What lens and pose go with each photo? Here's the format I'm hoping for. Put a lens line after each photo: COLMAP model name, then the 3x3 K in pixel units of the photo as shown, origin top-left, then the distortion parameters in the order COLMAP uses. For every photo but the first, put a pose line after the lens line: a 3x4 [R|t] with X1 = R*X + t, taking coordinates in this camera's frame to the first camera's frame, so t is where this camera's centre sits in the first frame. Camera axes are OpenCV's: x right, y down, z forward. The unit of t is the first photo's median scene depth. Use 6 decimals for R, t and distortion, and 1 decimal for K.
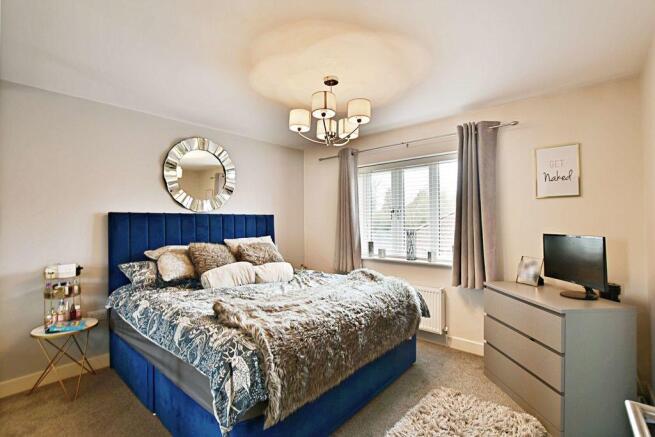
lens RADIAL K [[306.0, 0, 327.5], [0, 306.0, 218.5], [0, 0, 1]] dist [0.000254, -0.000052]
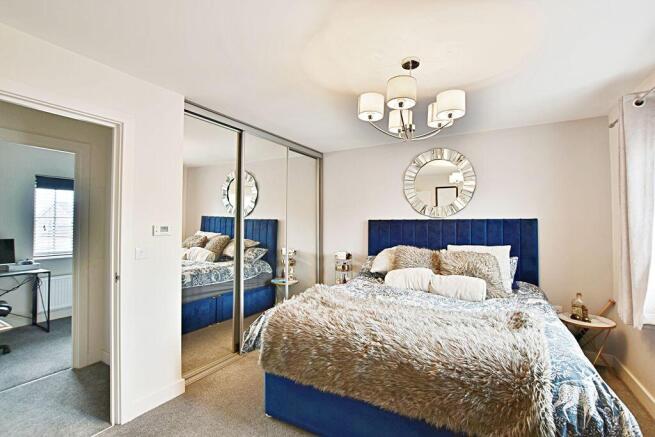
lens RADIAL K [[289.6, 0, 327.5], [0, 289.6, 218.5], [0, 0, 1]] dist [-0.000616, 0.000022]
pose [[0.211422, -0.011345, -0.977329, 0.603326], [0.010246, 0.999903, -0.009391, -0.015947], [0.977341, -0.008028, 0.211518, 0.495233]]
